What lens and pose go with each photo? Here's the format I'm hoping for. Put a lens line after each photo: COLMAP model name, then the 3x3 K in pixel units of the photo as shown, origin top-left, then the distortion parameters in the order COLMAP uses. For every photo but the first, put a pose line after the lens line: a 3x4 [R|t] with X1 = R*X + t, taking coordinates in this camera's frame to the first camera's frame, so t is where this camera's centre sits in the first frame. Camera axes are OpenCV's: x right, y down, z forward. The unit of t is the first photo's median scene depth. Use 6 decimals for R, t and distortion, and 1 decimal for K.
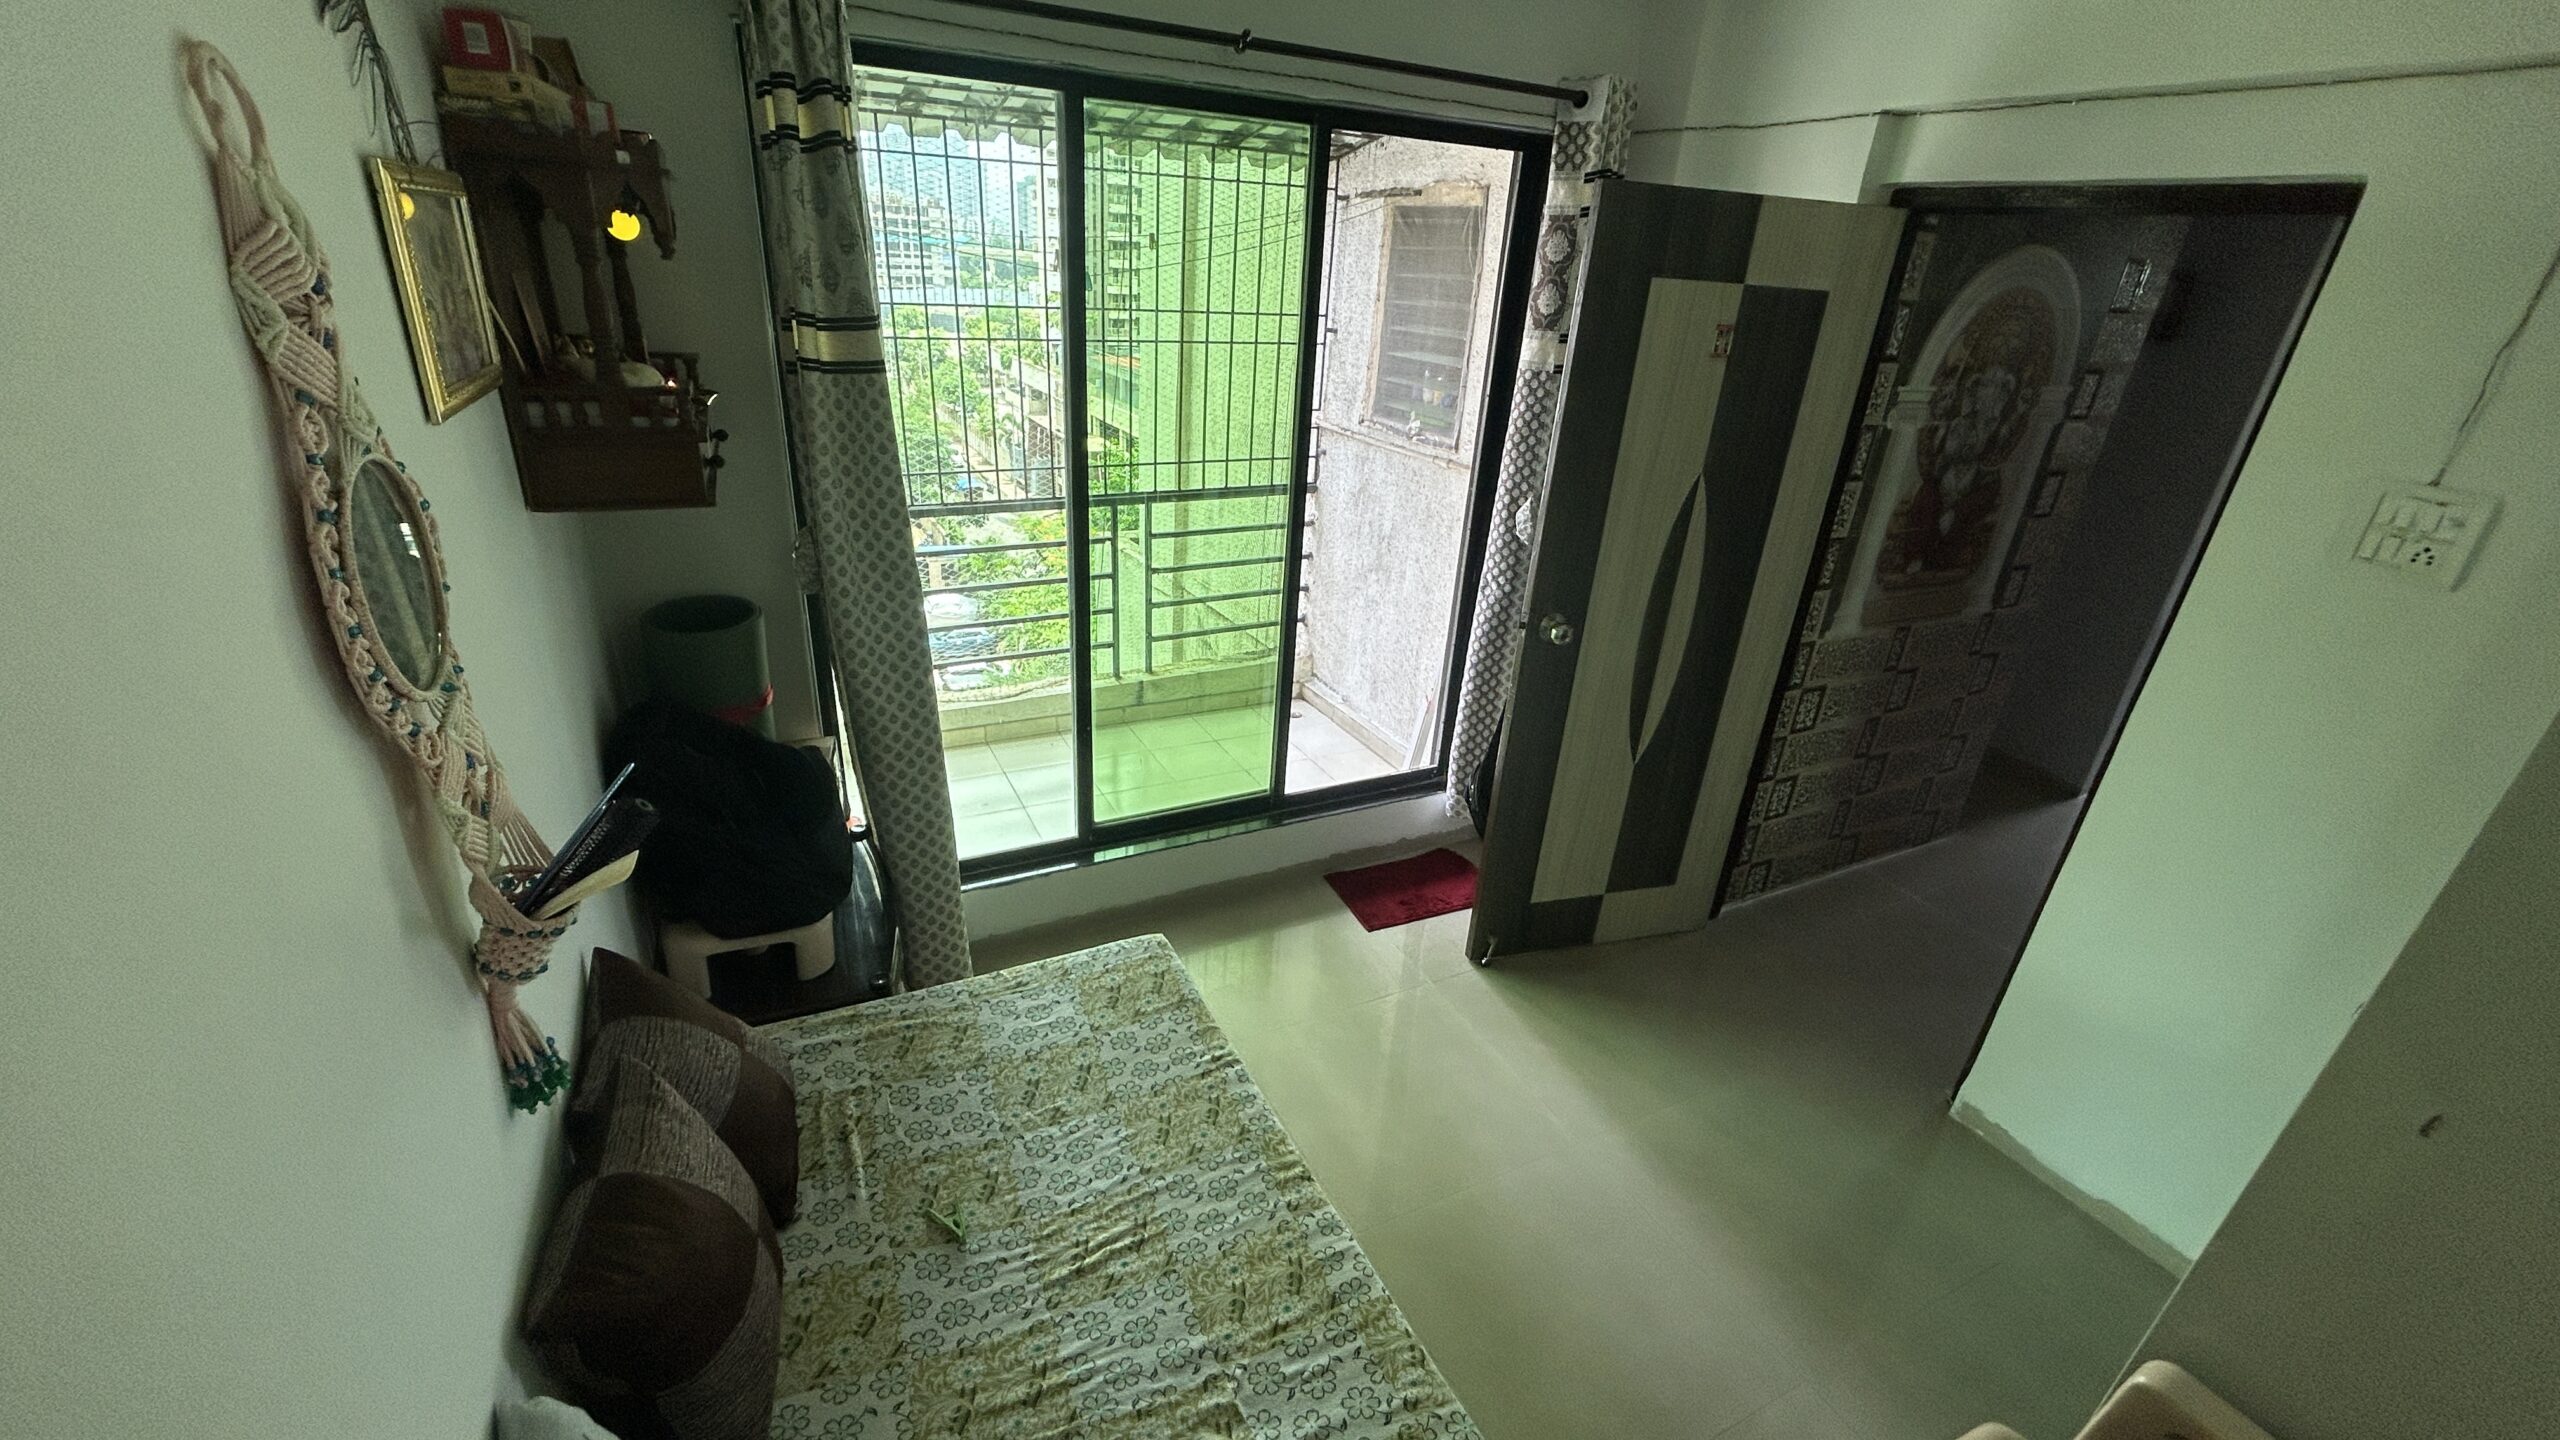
lens RADIAL K [[1026.2, 0, 1269.8], [0, 1026.2, 722.5], [0, 0, 1]] dist [0.002823, 0.000364]
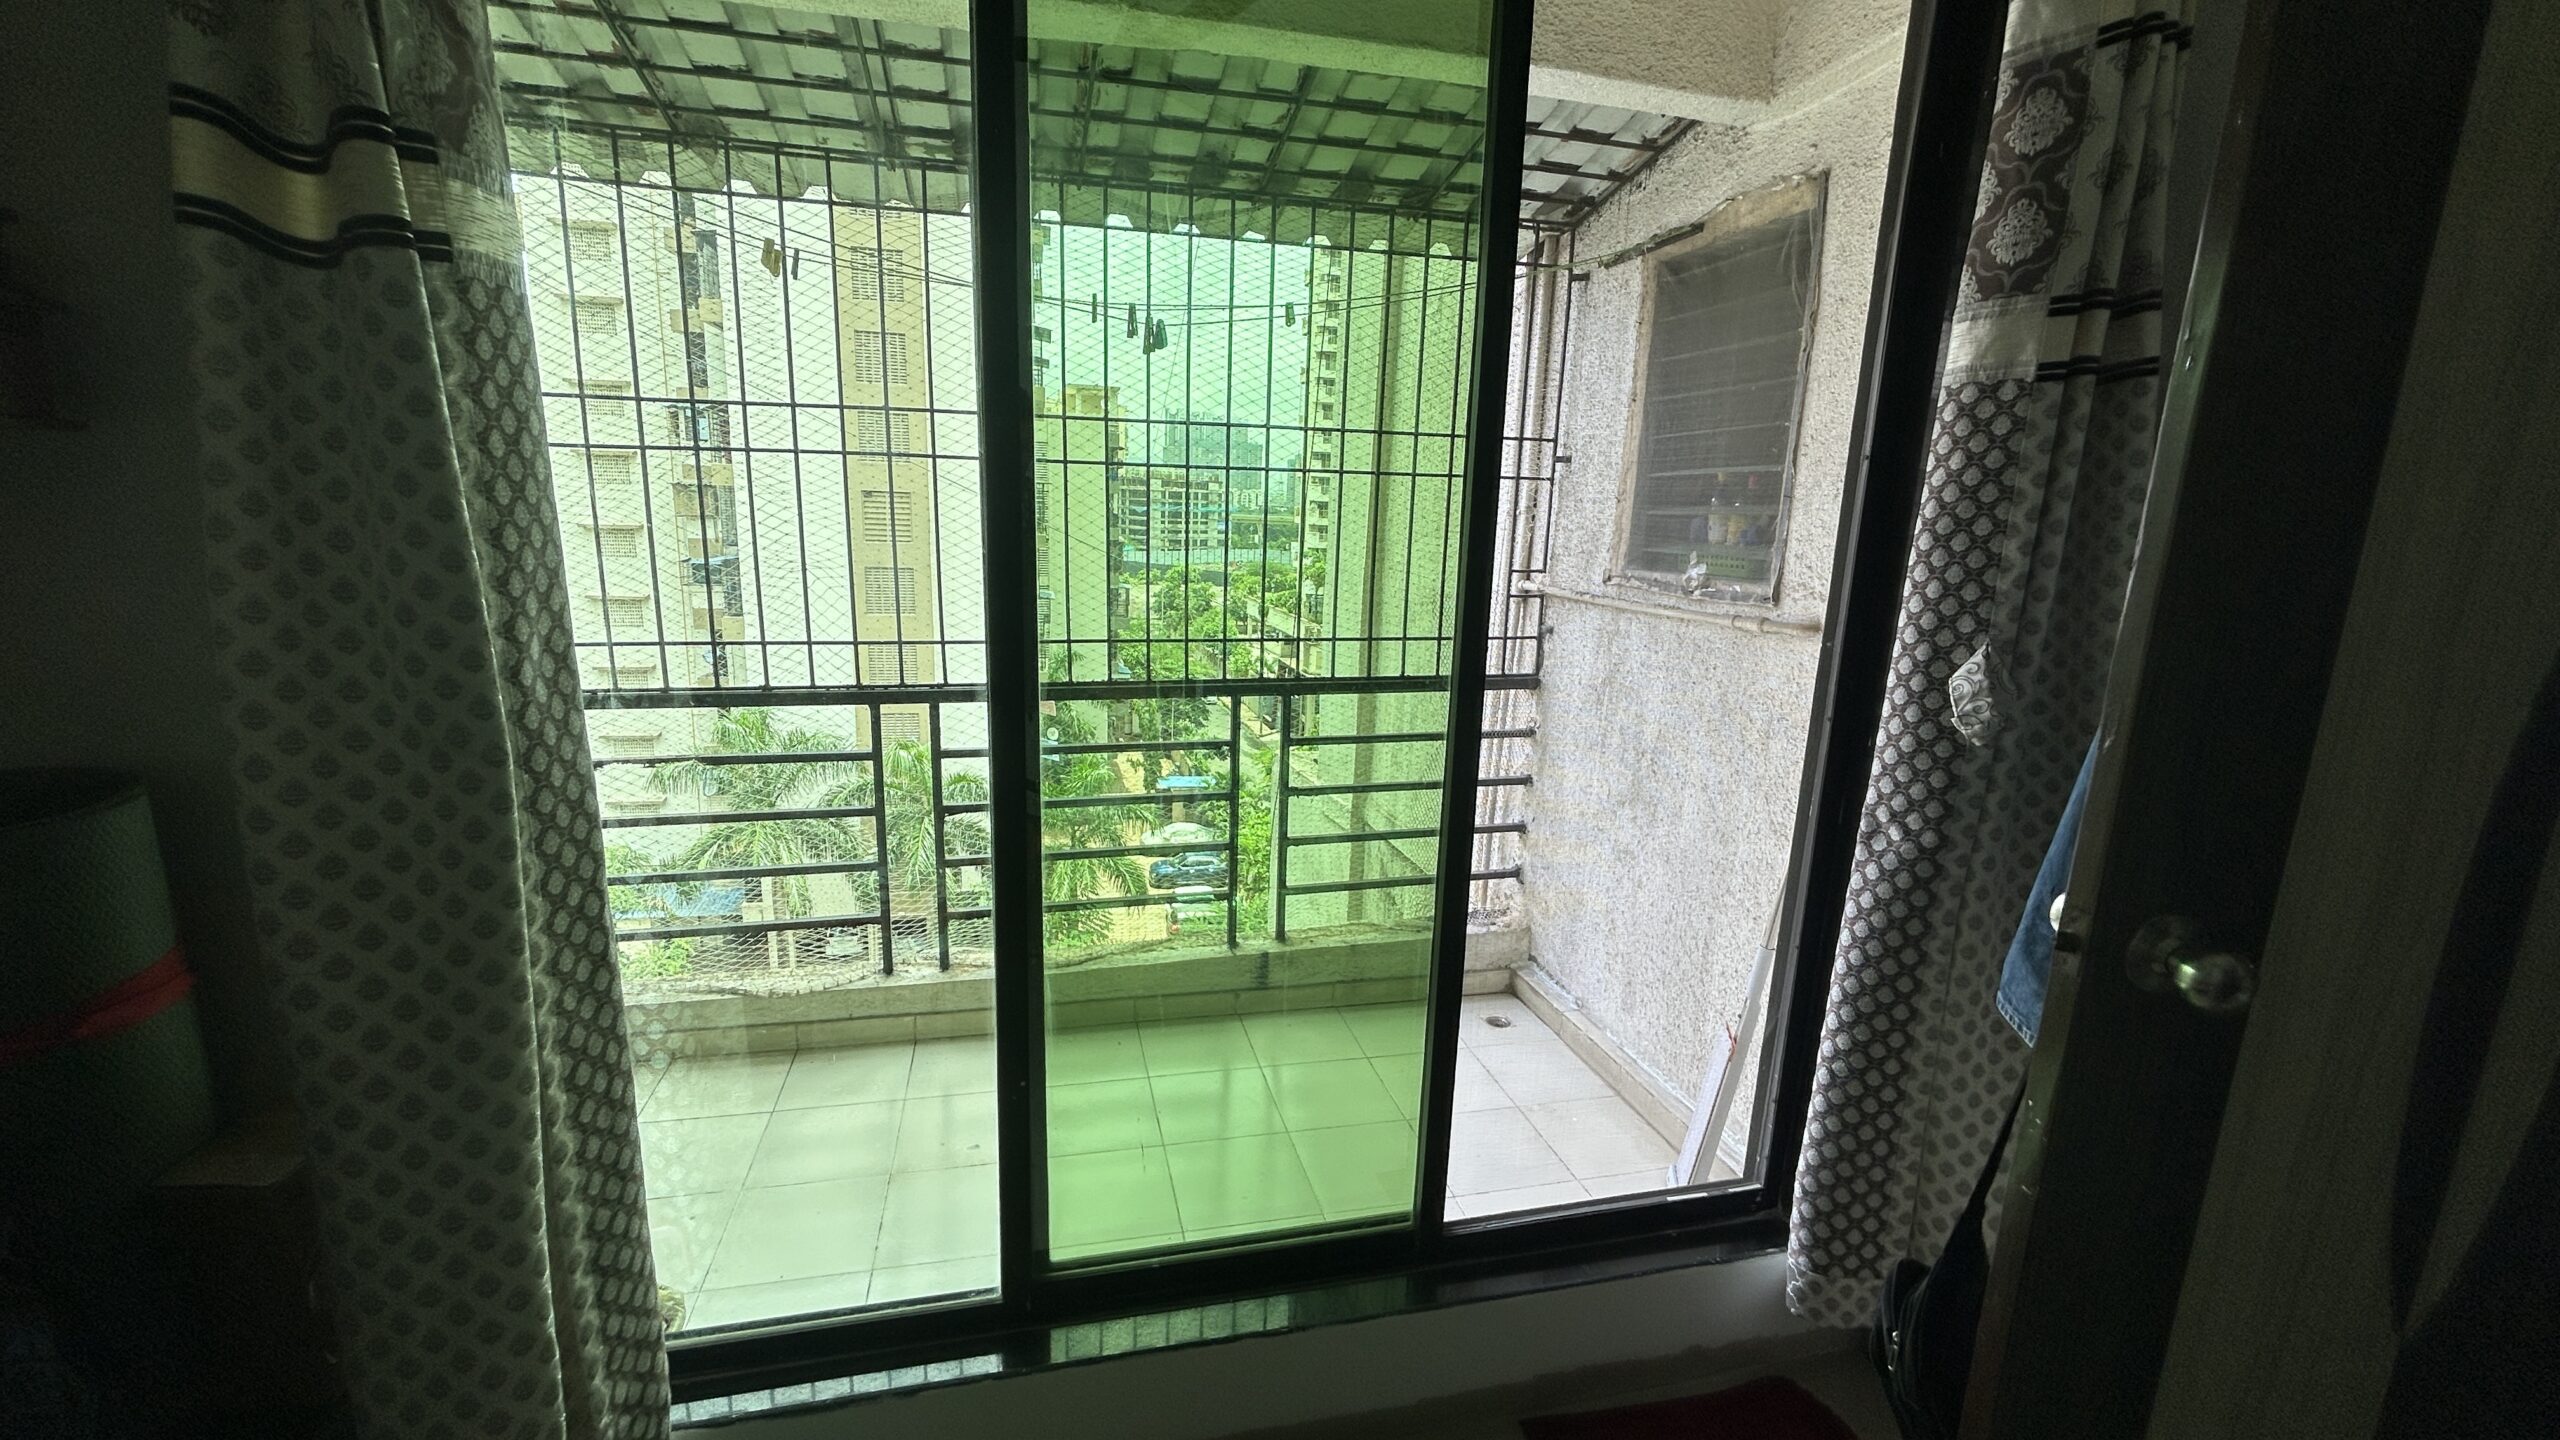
lens RADIAL K [[1026.2, 0, 1269.8], [0, 1026.2, 722.5], [0, 0, 1]] dist [0.002823, 0.000364]
pose [[0.971818, 0.022022, -0.234703, 0.043364], [-0.075370, 0.972393, -0.220841, -0.050580], [0.223360, 0.232307, 0.946649, 0.427729]]
